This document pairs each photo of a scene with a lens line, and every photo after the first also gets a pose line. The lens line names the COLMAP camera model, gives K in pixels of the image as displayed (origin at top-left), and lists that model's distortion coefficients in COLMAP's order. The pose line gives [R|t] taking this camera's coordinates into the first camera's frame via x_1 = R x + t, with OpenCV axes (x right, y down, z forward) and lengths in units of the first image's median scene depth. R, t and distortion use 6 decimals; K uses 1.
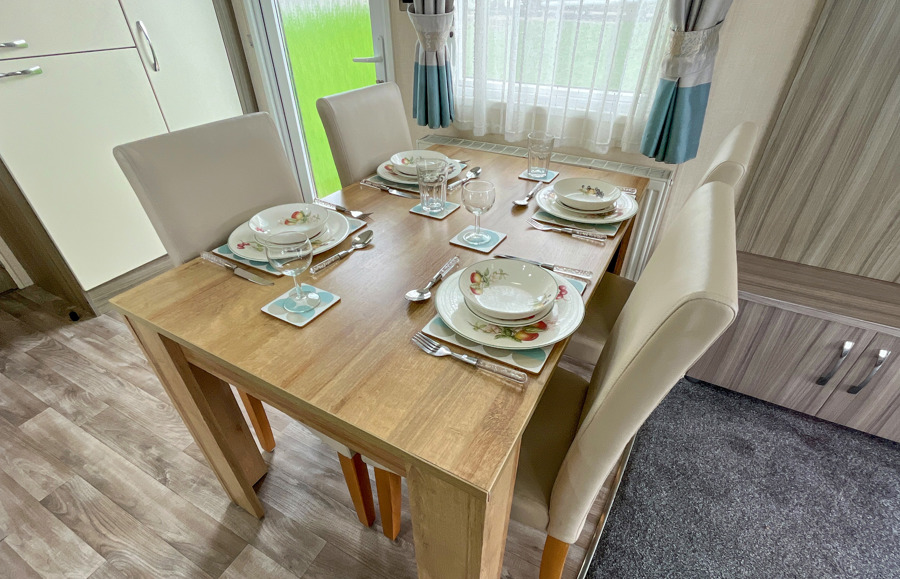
lens RADIAL K [[421.7, 0, 463.7], [0, 421.7, 298.5], [0, 0, 1]] dist [0.004515, -0.001091]
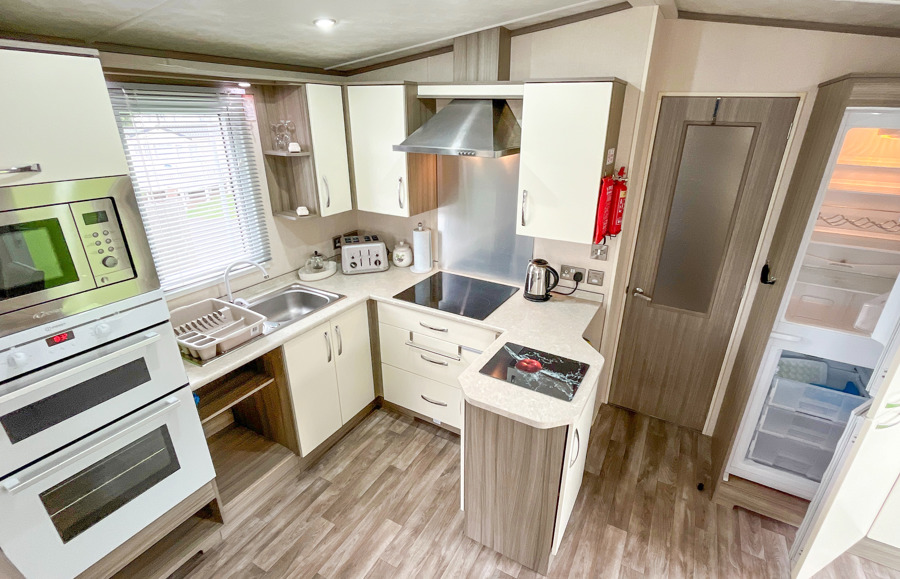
lens RADIAL K [[421.7, 0, 466.5], [0, 421.7, 291.1], [0, 0, 1]] dist [0.004515, -0.001091]
pose [[-0.015315, 0.385507, -0.922578, 0.008721], [-0.604621, 0.731311, 0.315621, -0.464244], [0.796366, 0.562644, 0.221886, -0.184411]]
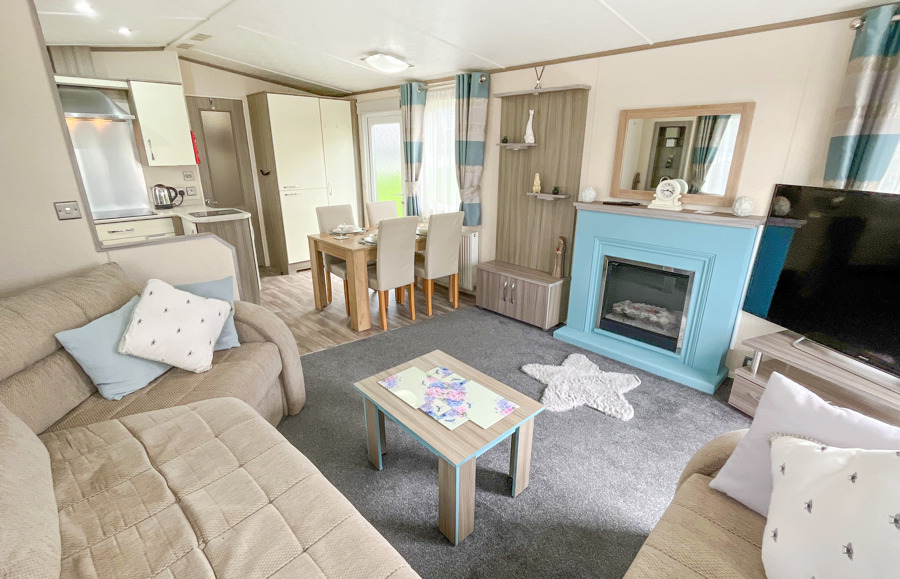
lens RADIAL K [[421.7, 0, 453.0], [0, 421.7, 296.1], [0, 0, 1]] dist [0.004515, -0.001091]
pose [[0.951047, 0.103601, -0.291164, 1.262315], [-0.183664, 0.947184, -0.262889, 0.925606], [0.248550, 0.303497, 0.919844, -1.596658]]
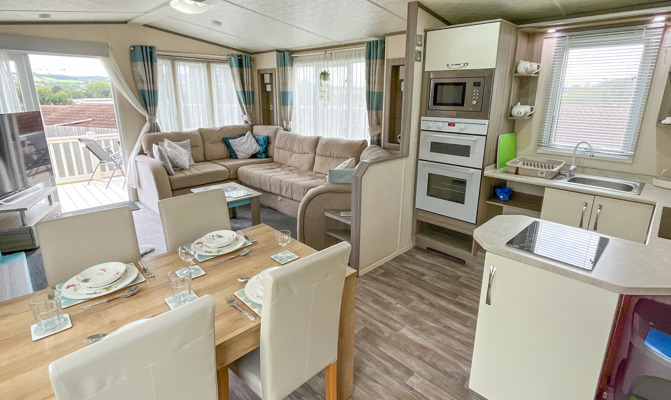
lens RADIAL K [[338.2, 0, 340.2], [0, 338.2, 182.2], [0, 0, 1]] dist [-0.004705, 0.000487]
pose [[-0.954706, -0.082341, 0.285929, -0.717047], [0.170404, 0.636455, 0.752255, -1.014663], [-0.243923, 0.766906, -0.593597, 1.011500]]
